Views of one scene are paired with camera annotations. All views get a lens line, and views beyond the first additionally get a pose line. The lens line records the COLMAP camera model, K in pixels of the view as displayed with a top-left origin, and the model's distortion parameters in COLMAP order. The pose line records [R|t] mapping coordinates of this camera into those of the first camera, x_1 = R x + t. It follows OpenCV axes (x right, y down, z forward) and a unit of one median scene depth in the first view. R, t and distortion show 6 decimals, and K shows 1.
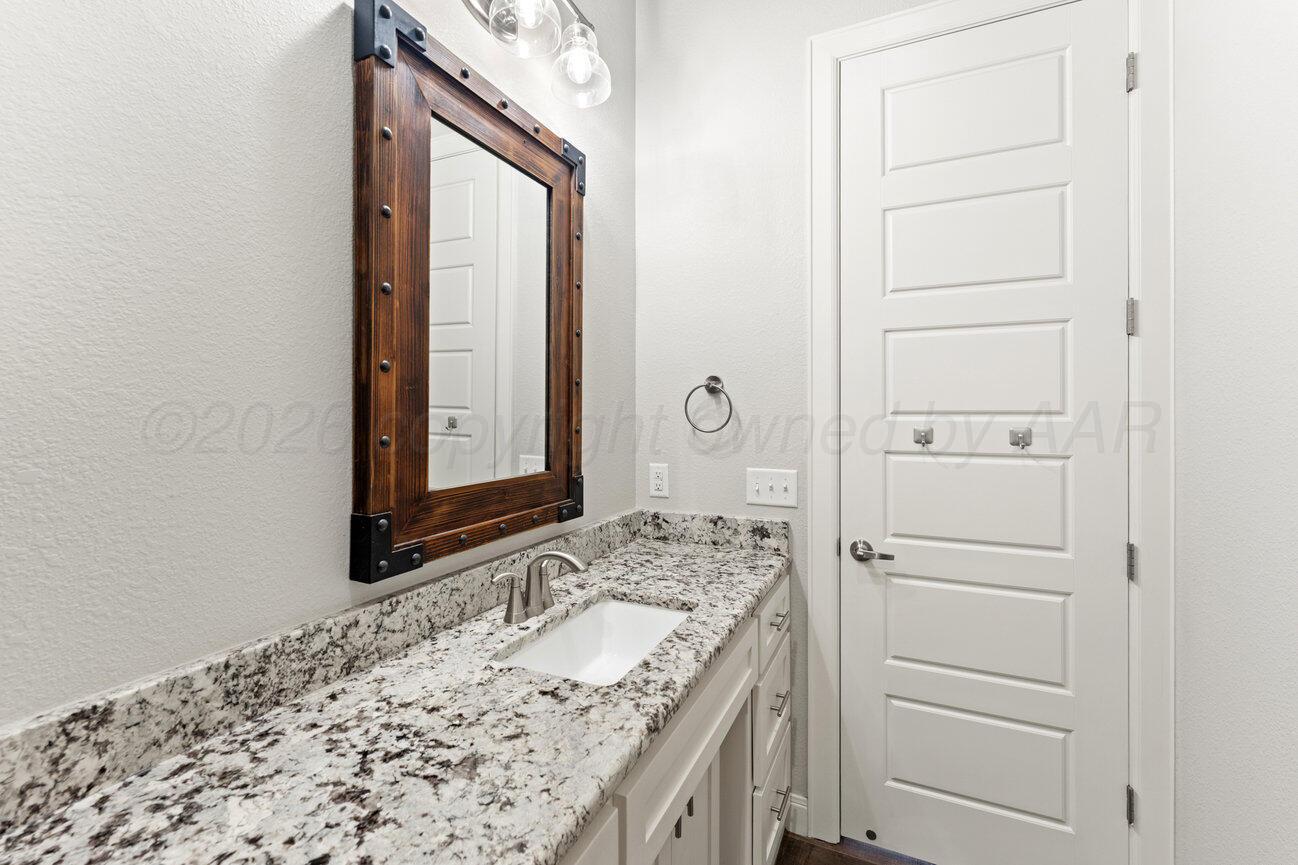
lens RADIAL K [[553.1, 0, 648.5], [0, 553.1, 408.7], [0, 0, 1]] dist [-0.000142, -0.000301]
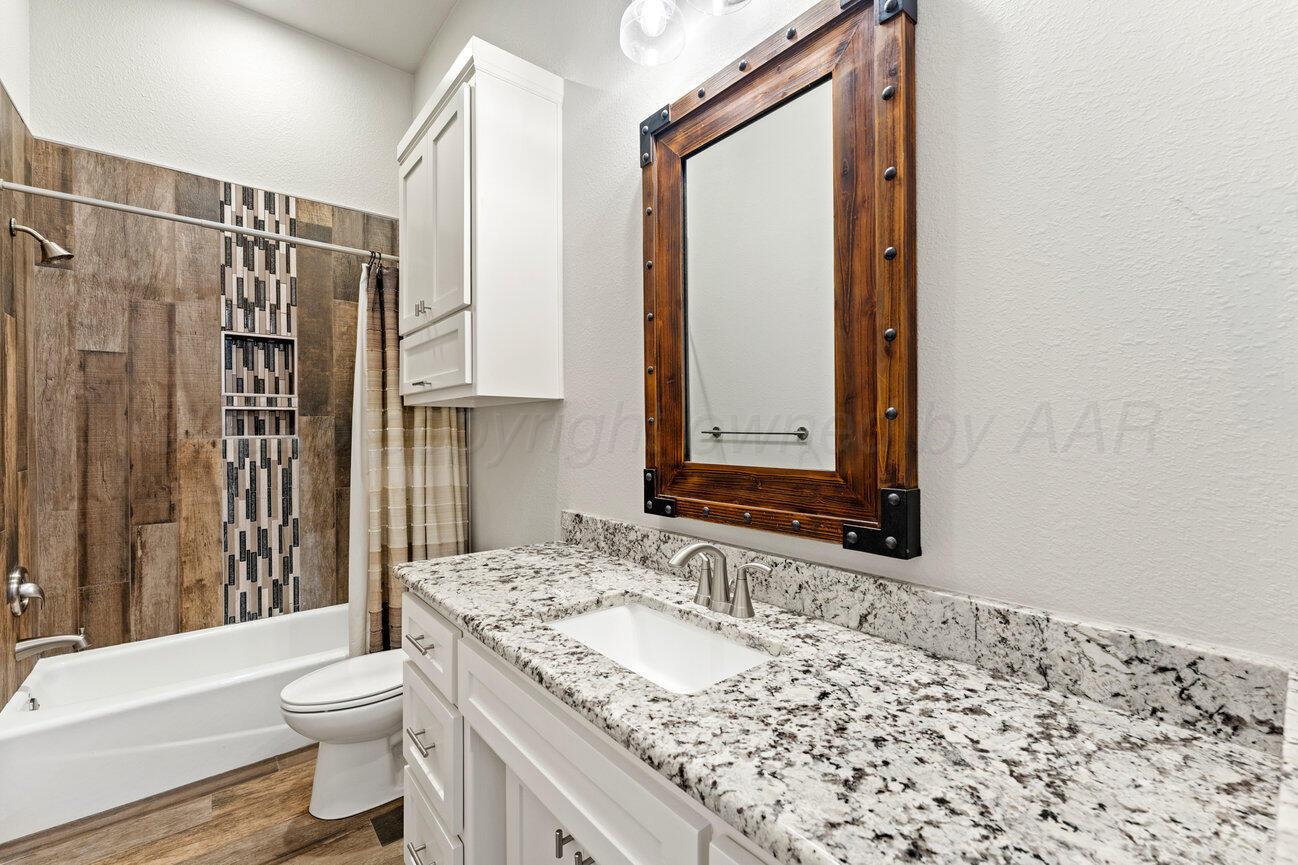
lens RADIAL K [[542.6, 0, 646.3], [0, 542.6, 437.6], [0, 0, 1]] dist [-0.000103, -0.000080]
pose [[-0.431543, 0.011281, -0.902022, 0.806770], [0.009723, 0.999922, 0.007853, 0.088416], [0.902040, -0.005381, -0.431619, 1.557645]]
